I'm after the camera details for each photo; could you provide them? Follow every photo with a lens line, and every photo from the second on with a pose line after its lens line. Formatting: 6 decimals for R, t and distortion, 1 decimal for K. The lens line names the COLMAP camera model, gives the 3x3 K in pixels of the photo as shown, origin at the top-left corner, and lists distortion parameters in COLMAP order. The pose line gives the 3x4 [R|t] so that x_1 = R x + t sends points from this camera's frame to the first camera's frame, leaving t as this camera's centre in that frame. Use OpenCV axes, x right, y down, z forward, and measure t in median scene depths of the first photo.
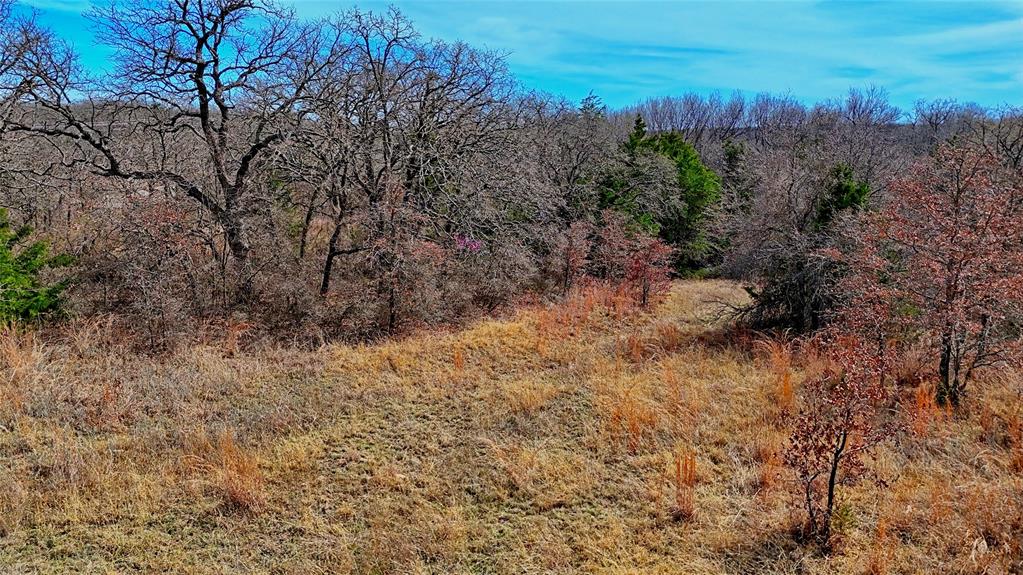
lens RADIAL K [[745.9, 0, 513.2], [0, 745.9, 288.6], [0, 0, 1]] dist [0.046376, -0.045798]
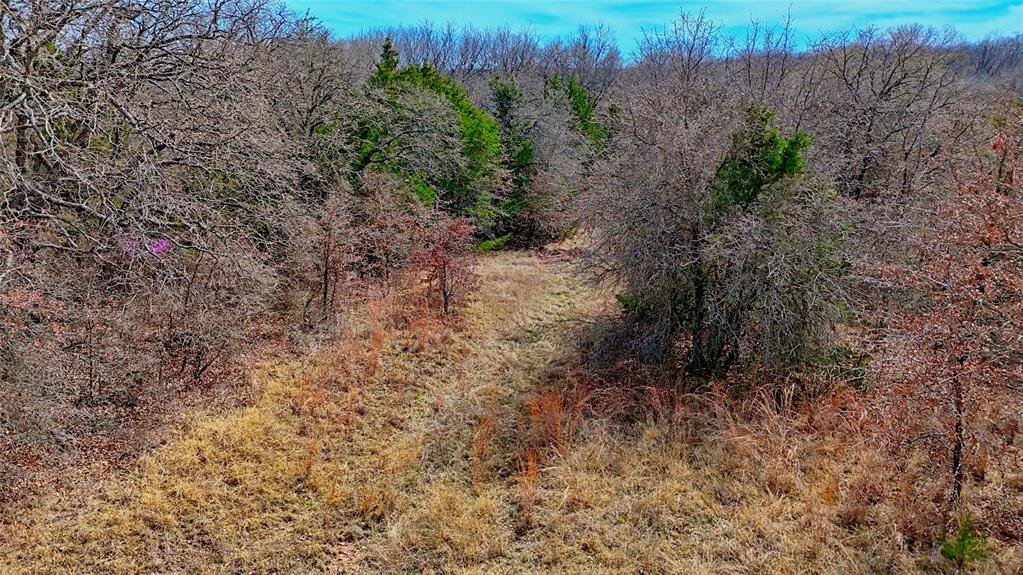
lens RADIAL K [[745.9, 0, 513.2], [0, 745.9, 288.6], [0, 0, 1]] dist [0.046376, -0.045798]
pose [[0.930909, -0.085661, 0.355065, -0.004809], [0.058464, 0.994522, 0.086652, -0.050962], [-0.360543, -0.059907, 0.930817, 0.304998]]
